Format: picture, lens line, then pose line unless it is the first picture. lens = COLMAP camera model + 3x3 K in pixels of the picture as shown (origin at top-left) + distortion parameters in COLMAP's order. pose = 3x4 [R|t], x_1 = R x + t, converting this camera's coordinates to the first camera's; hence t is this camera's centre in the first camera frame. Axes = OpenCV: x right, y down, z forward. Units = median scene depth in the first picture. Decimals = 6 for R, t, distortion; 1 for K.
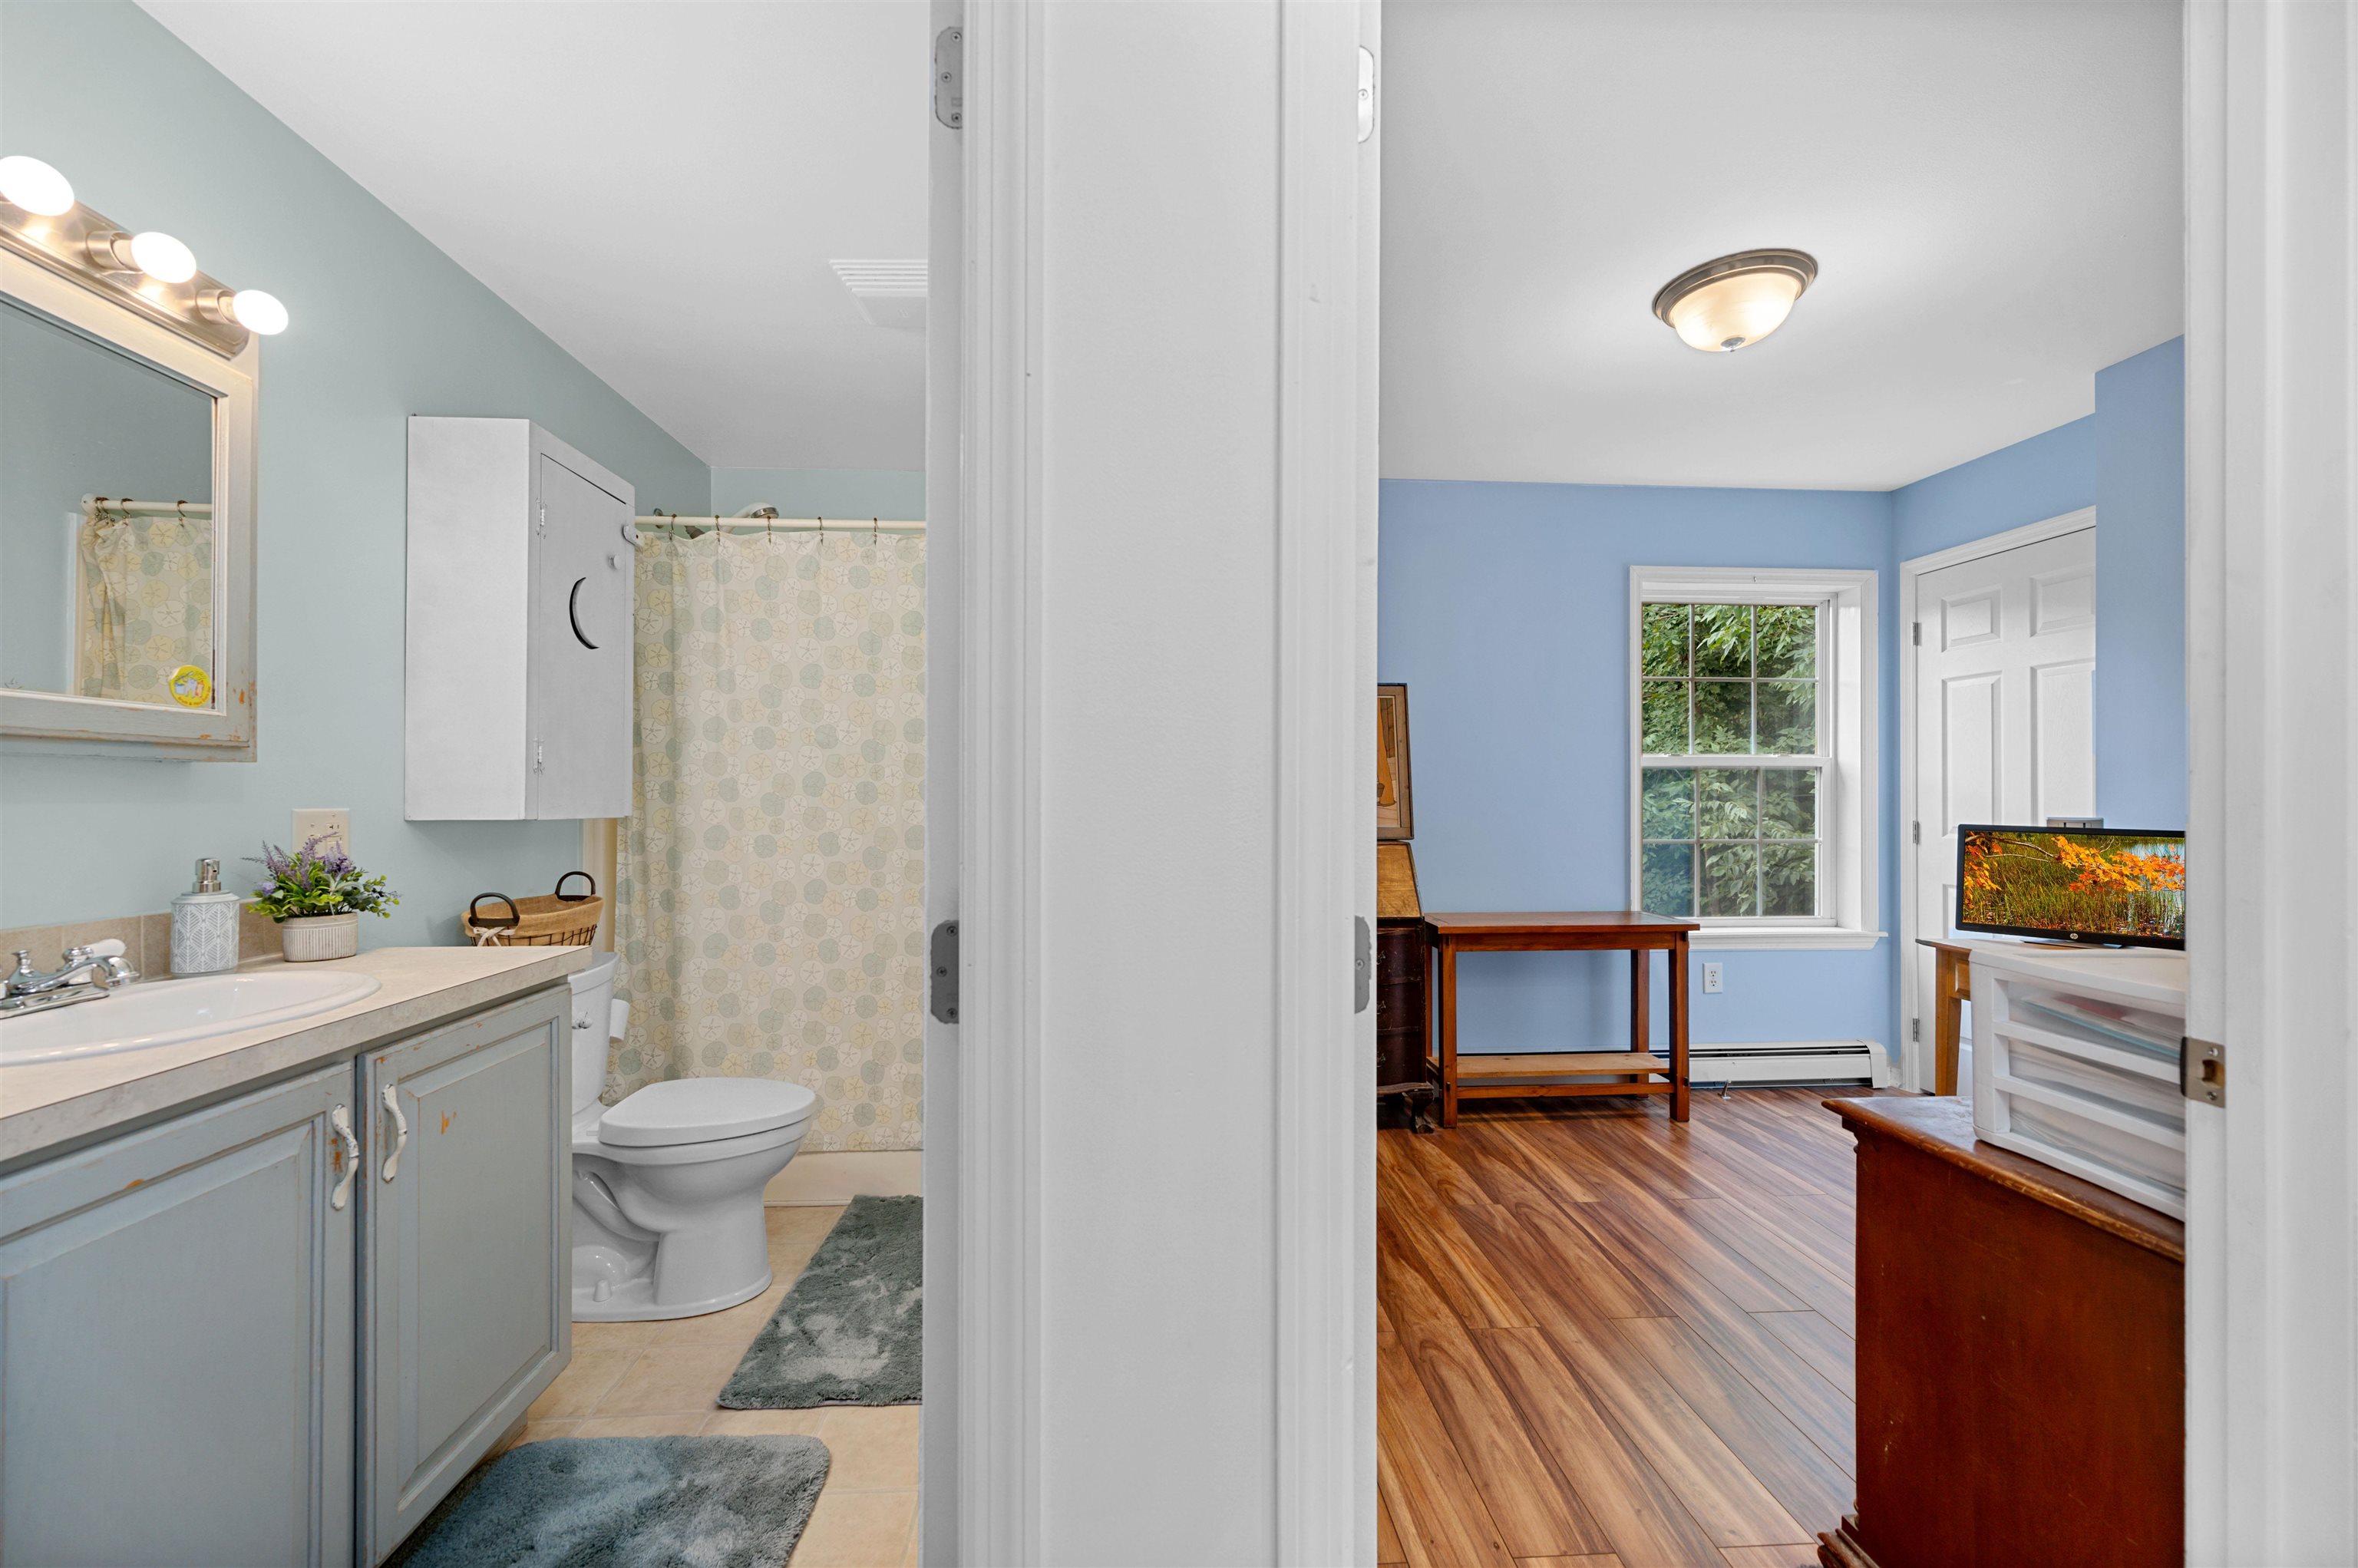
lens RADIAL K [[924.4, 0, 1171.4], [0, 924.4, 789.9], [0, 0, 1]] dist [-0.000569, -0.000328]
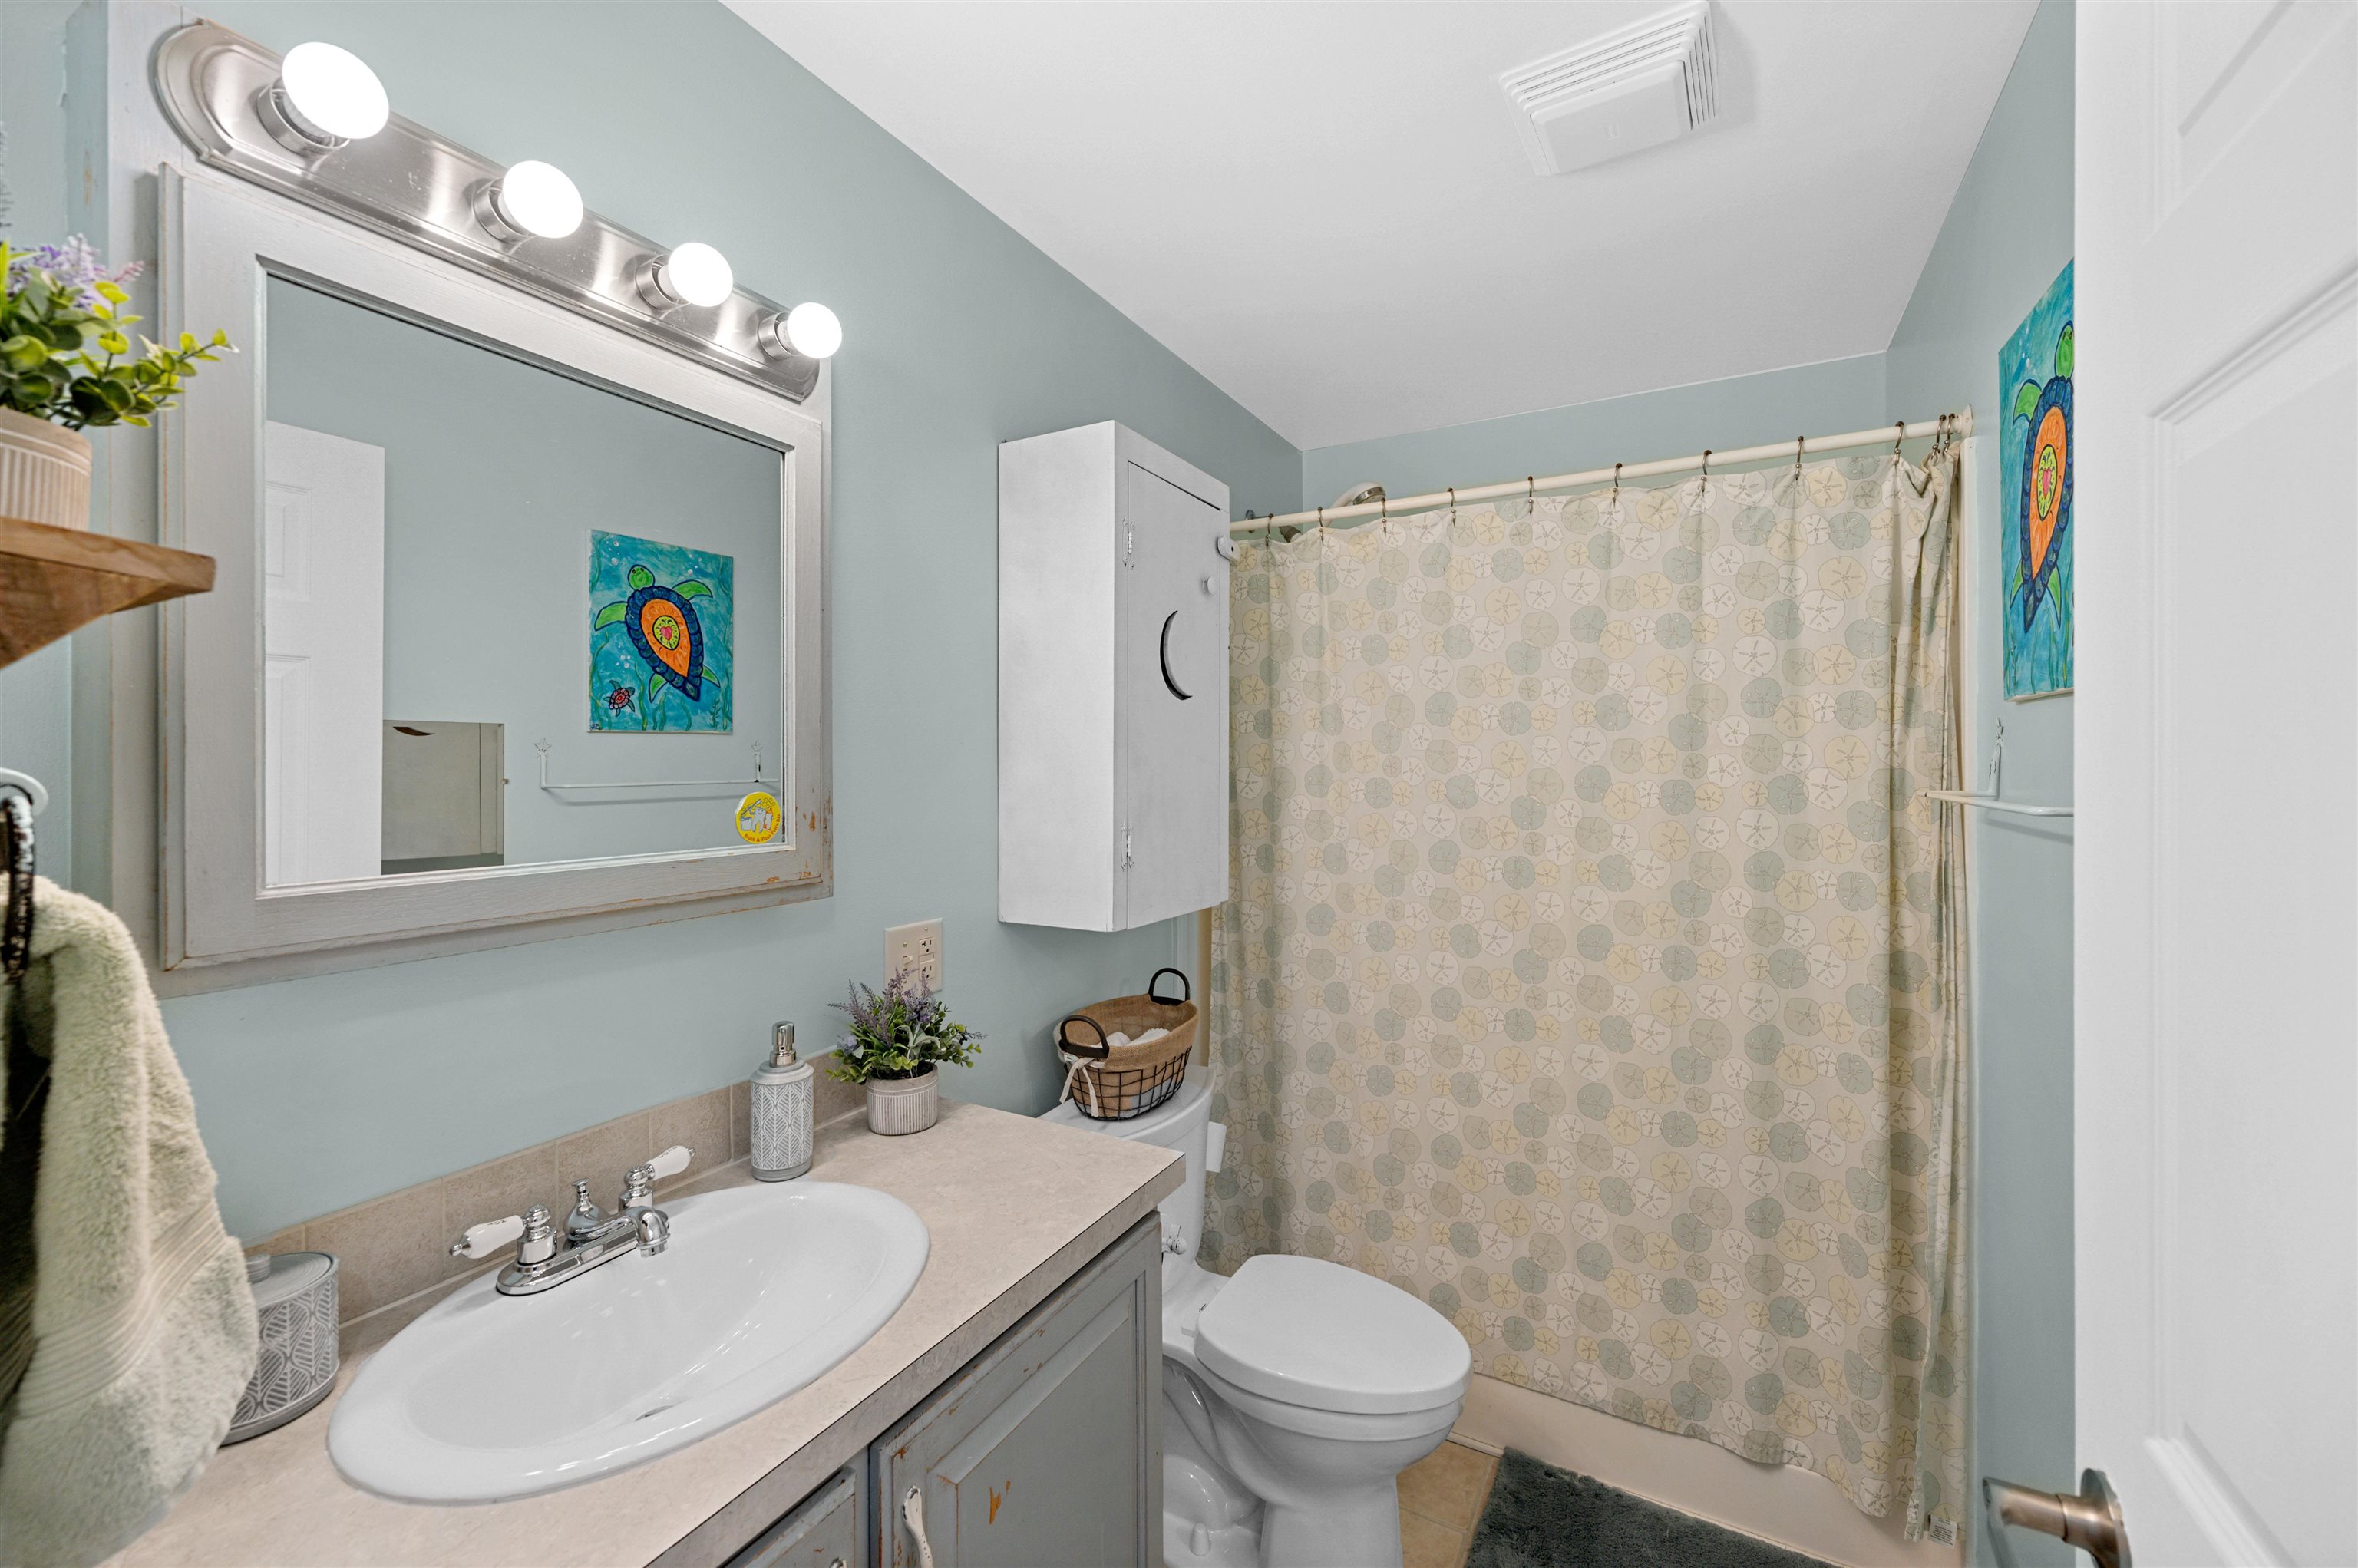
lens RADIAL K [[933.9, 0, 1175.3], [0, 933.9, 763.1], [0, 0, 1]] dist [-0.000891, -0.000133]
pose [[0.840347, -0.002844, -0.542042, -0.168392], [0.004990, 0.999984, 0.002489, -0.084233], [0.542026, -0.004796, 0.840348, 0.271772]]
